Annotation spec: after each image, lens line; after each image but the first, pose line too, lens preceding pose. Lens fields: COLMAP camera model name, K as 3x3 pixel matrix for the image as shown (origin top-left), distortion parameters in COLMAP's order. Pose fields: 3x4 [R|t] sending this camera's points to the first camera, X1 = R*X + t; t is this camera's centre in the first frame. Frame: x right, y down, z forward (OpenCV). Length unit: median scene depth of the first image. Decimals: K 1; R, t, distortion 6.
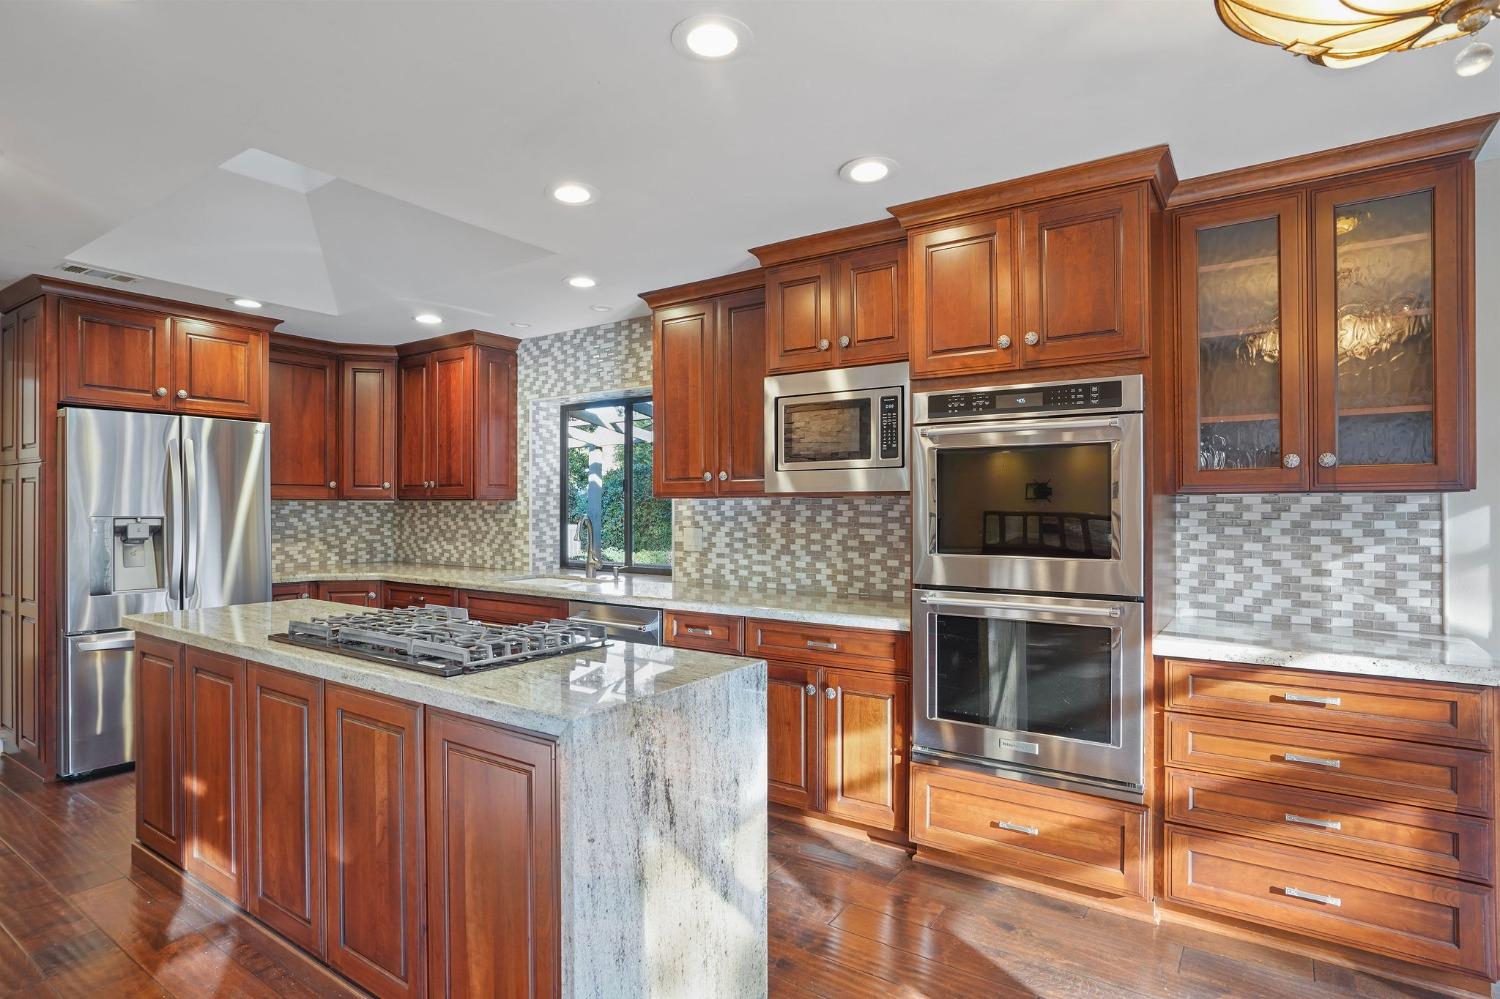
lens RADIAL K [[773.0, 0, 754.1], [0, 773.0, 509.4], [0, 0, 1]] dist [-0.018690, 0.000901]
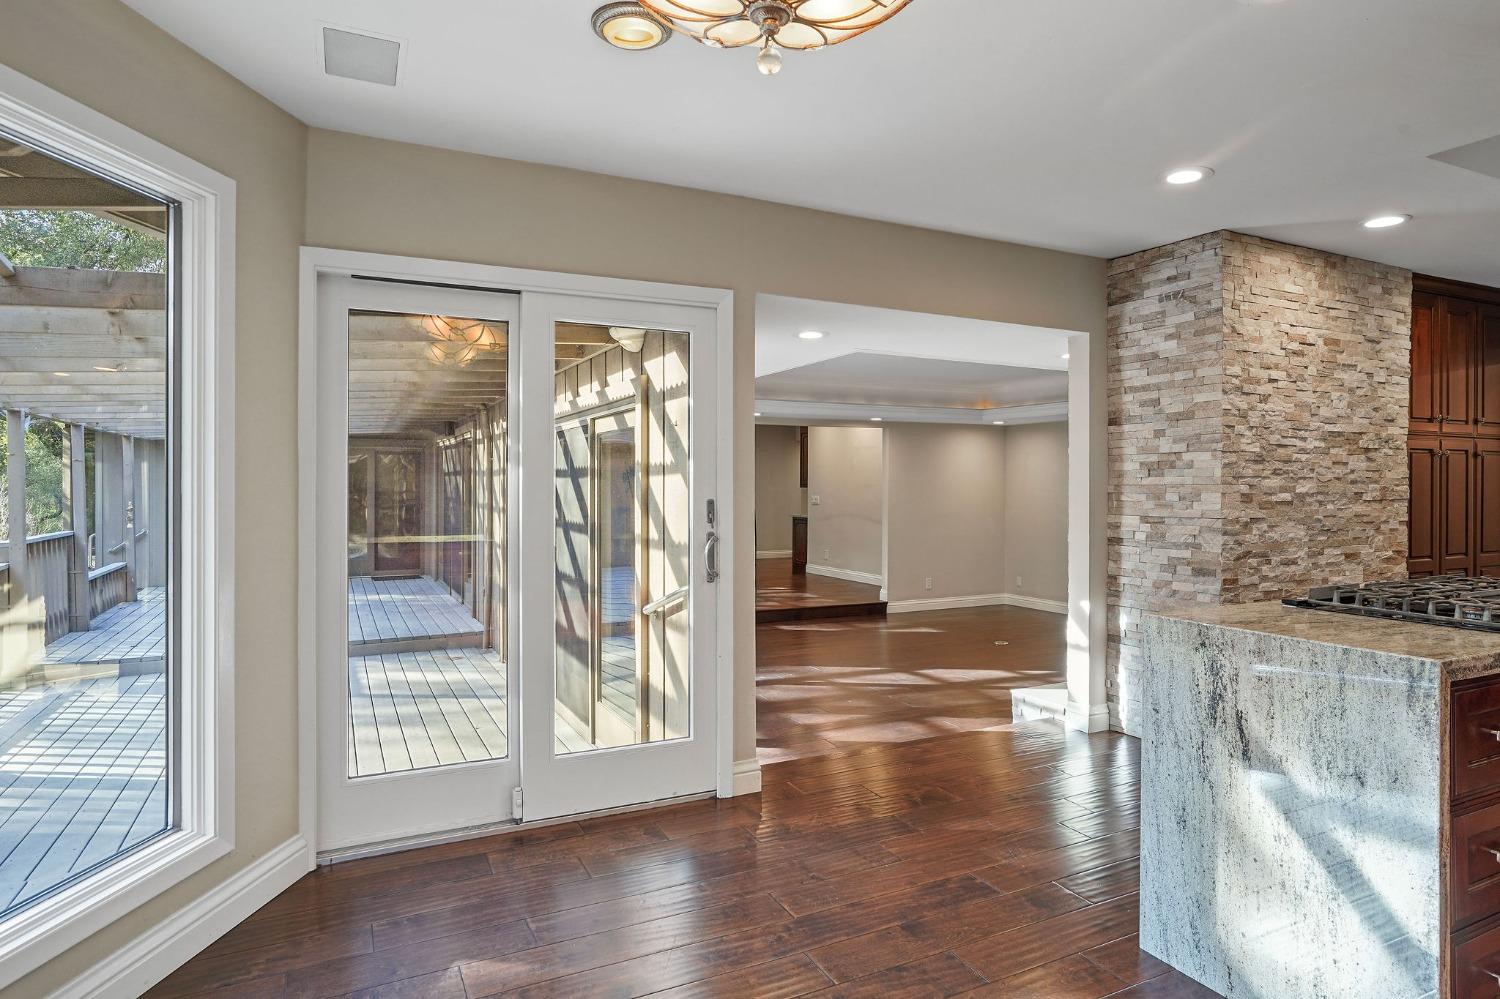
lens RADIAL K [[844.8, 0, 750.5], [0, 844.8, 487.0], [0, 0, 1]] dist [-0.009612, 0.003598]
pose [[-0.485893, 0.002383, -0.874015, 0.418759], [-0.006279, 0.999961, 0.006218, 0.010464], [0.873996, 0.008509, -0.485859, 0.322982]]
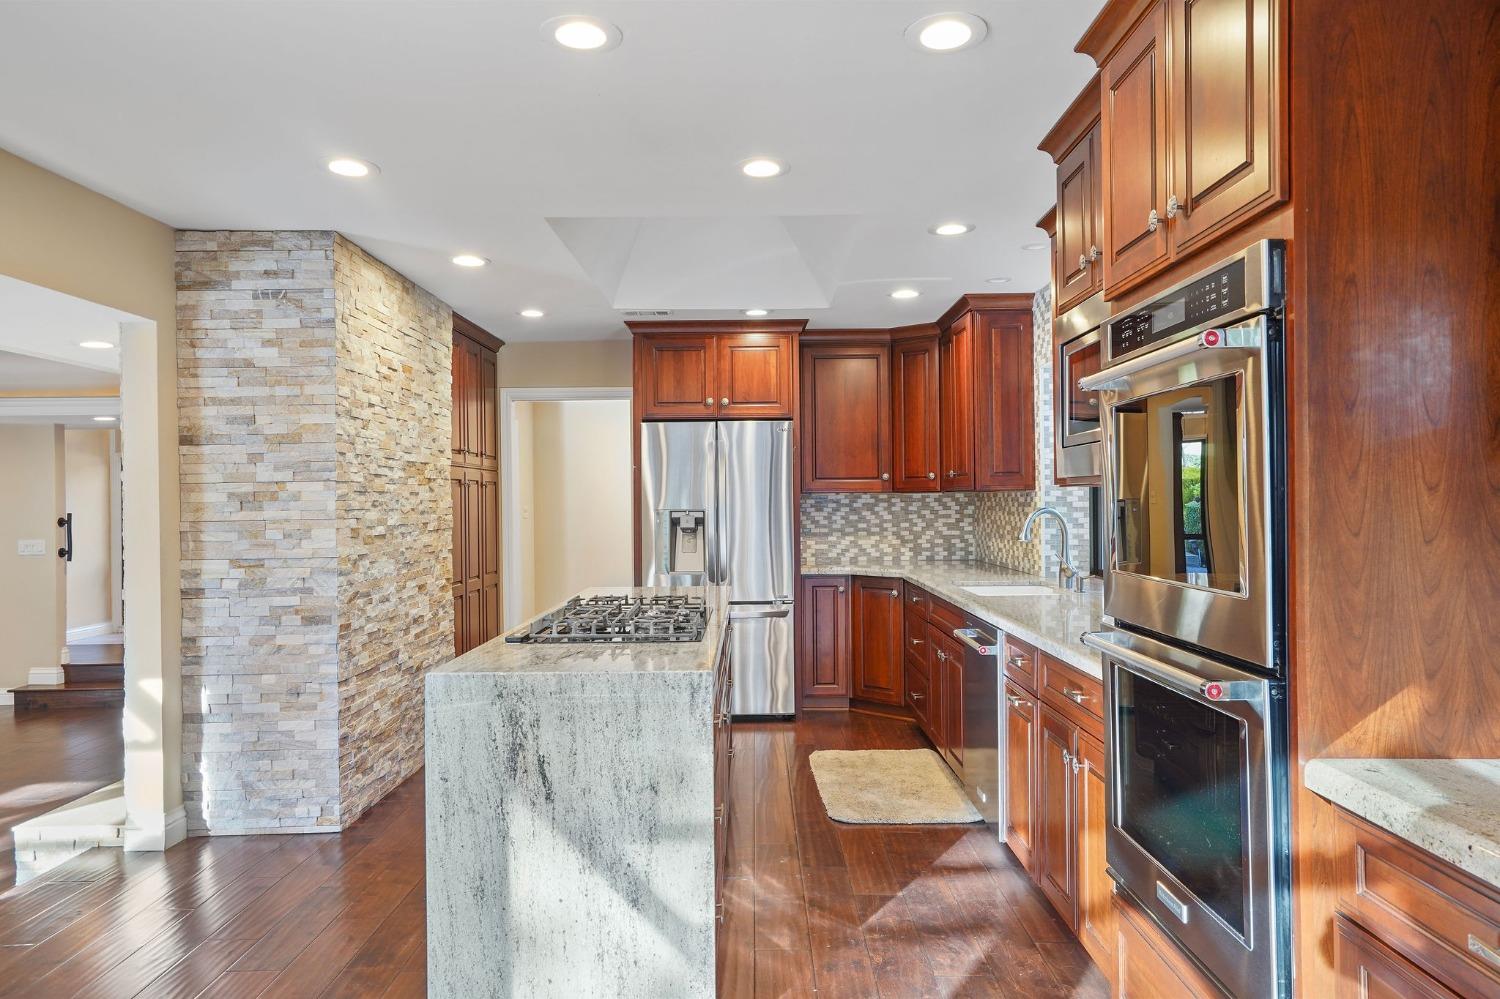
lens RADIAL K [[1004.5, 0, 755.9], [0, 1004.5, 507.5], [0, 0, 1]] dist [0.002134, 0.005859]
pose [[0.566802, -0.001128, -0.823853, 0.400671], [0.006831, 0.999971, 0.003331, 0.001011], [0.823826, -0.007515, 0.566793, 0.152087]]
